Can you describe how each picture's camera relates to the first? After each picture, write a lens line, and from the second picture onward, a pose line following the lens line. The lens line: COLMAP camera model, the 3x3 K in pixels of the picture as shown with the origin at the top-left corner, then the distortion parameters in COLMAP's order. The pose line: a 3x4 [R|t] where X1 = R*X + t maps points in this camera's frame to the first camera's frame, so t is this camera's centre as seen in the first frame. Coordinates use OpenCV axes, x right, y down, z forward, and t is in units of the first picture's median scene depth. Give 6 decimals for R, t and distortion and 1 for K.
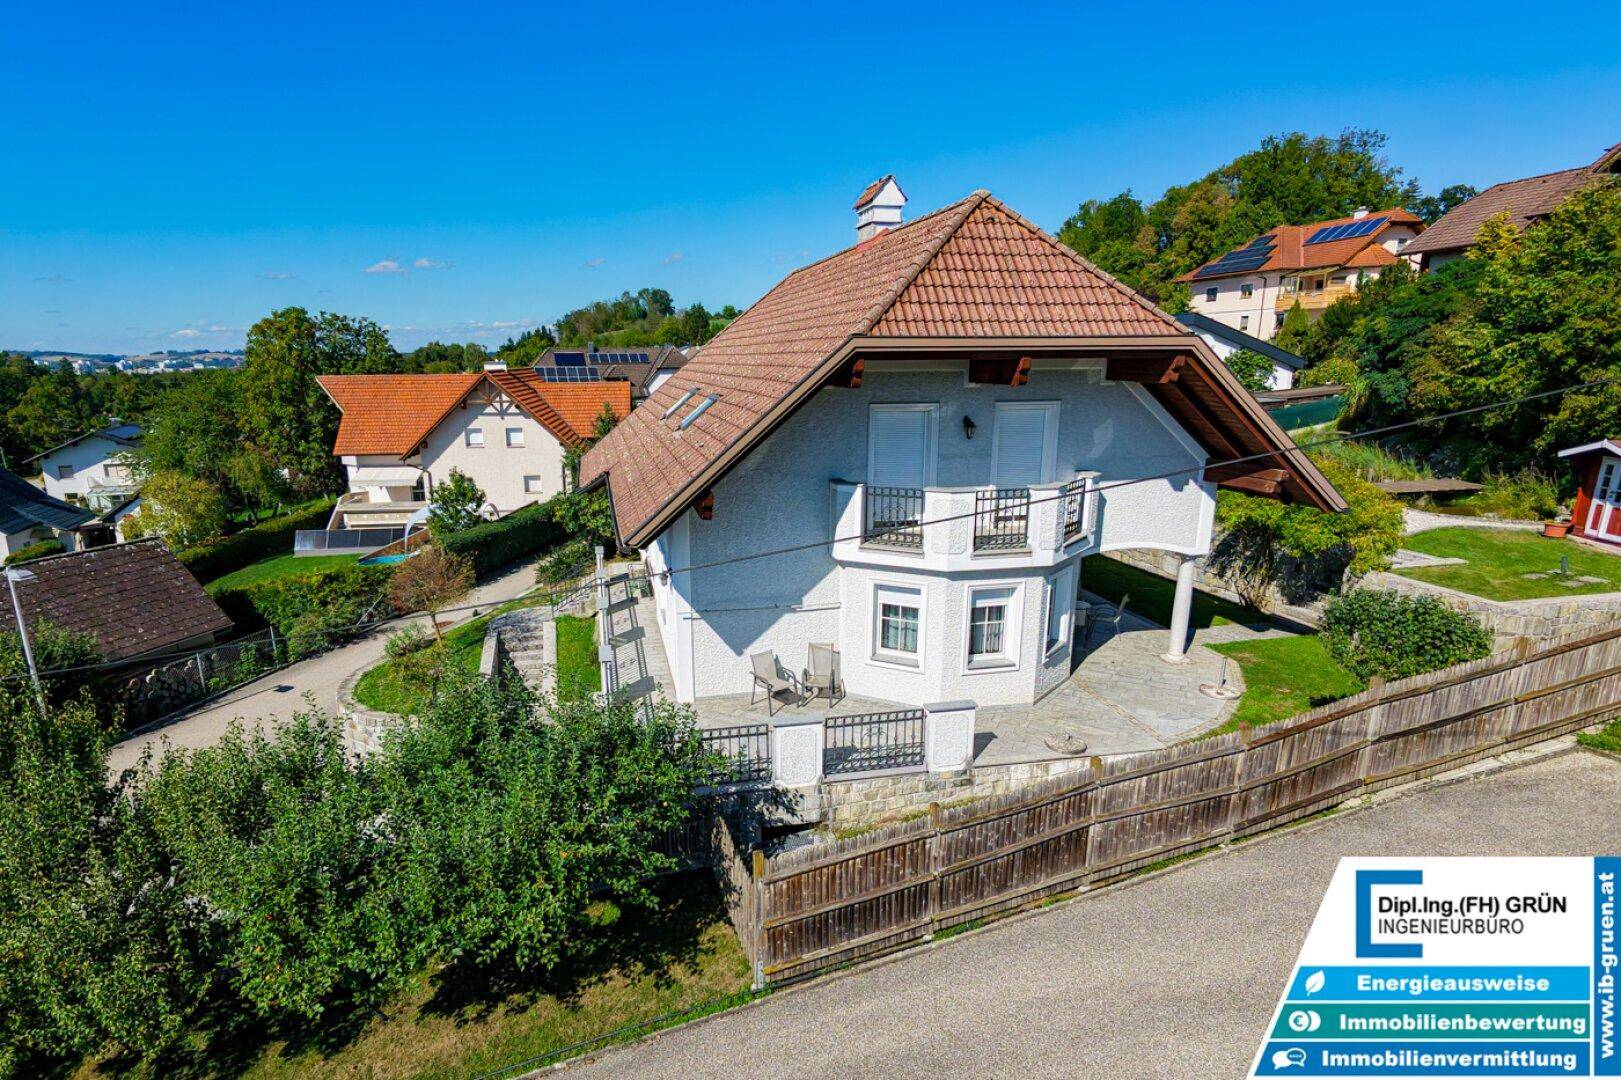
lens RADIAL K [[769.1, 0, 817.2], [0, 769.1, 541.6], [0, 0, 1]] dist [0.000407, 0.000248]
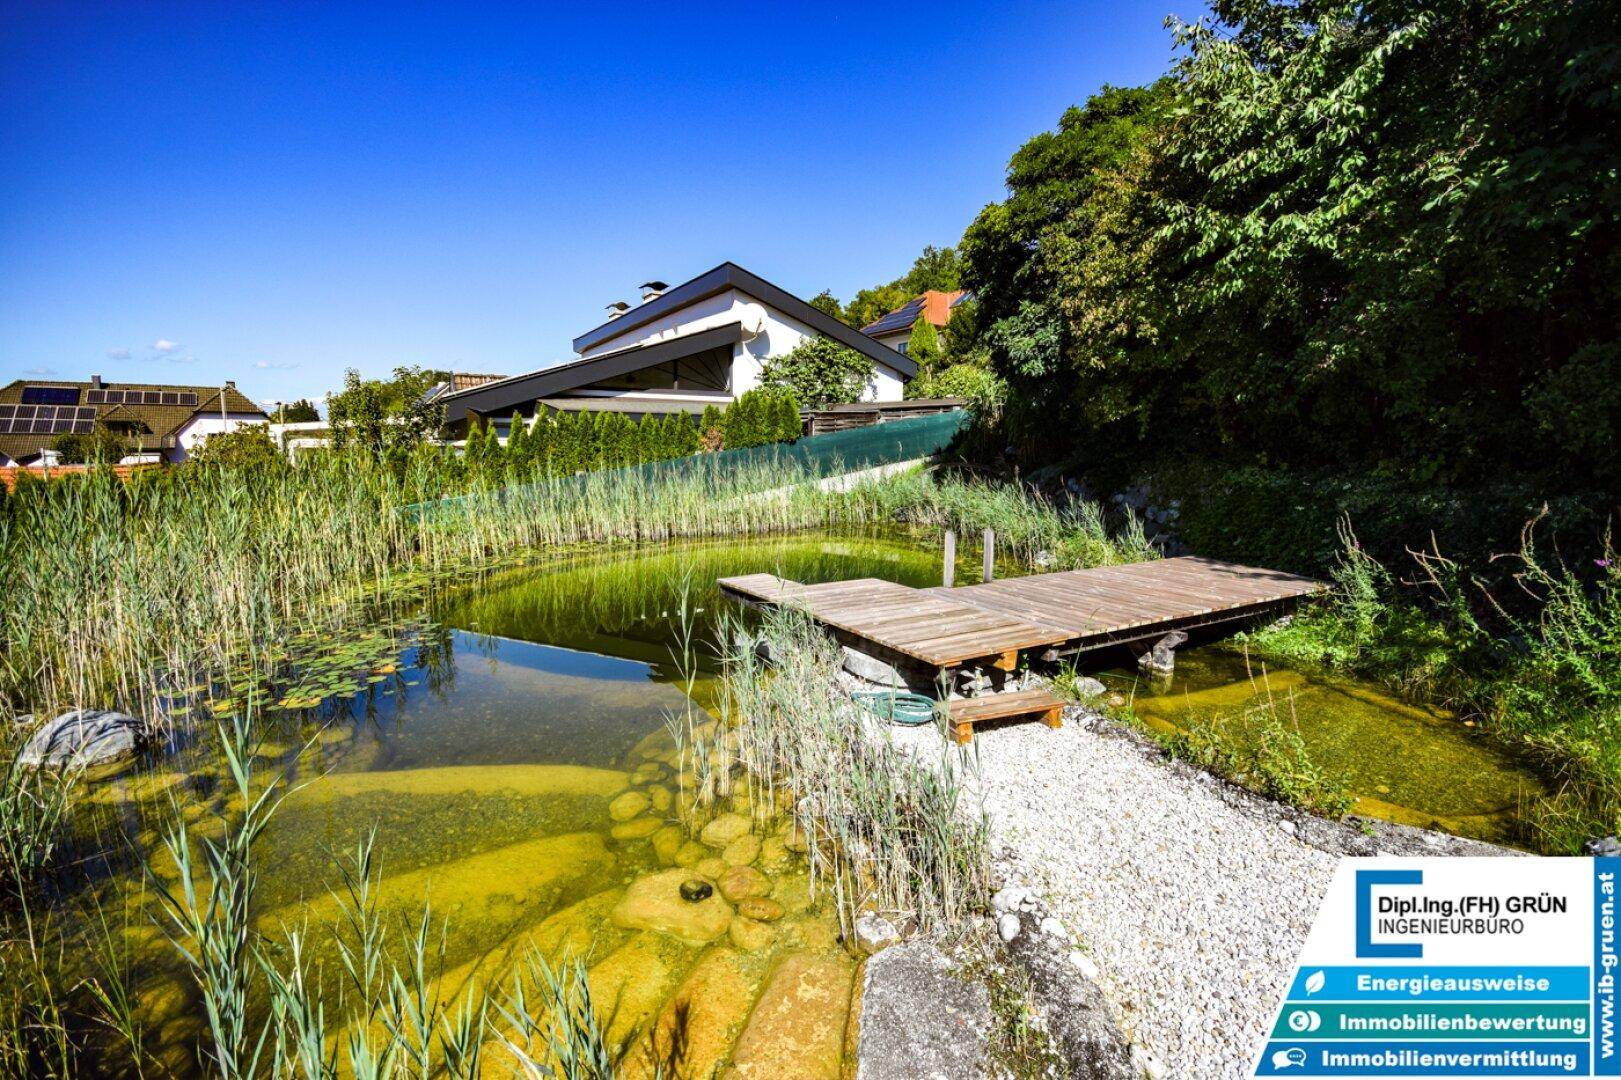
lens RADIAL K [[716.5, 0, 820.9], [0, 716.5, 535.5], [0, 0, 1]] dist [0.004392, -0.009607]
pose [[0.942142, -0.030924, 0.333784, 0.355097], [0.062464, 0.994491, -0.084176, -0.046903], [-0.329342, 0.100155, 0.938884, 0.478724]]
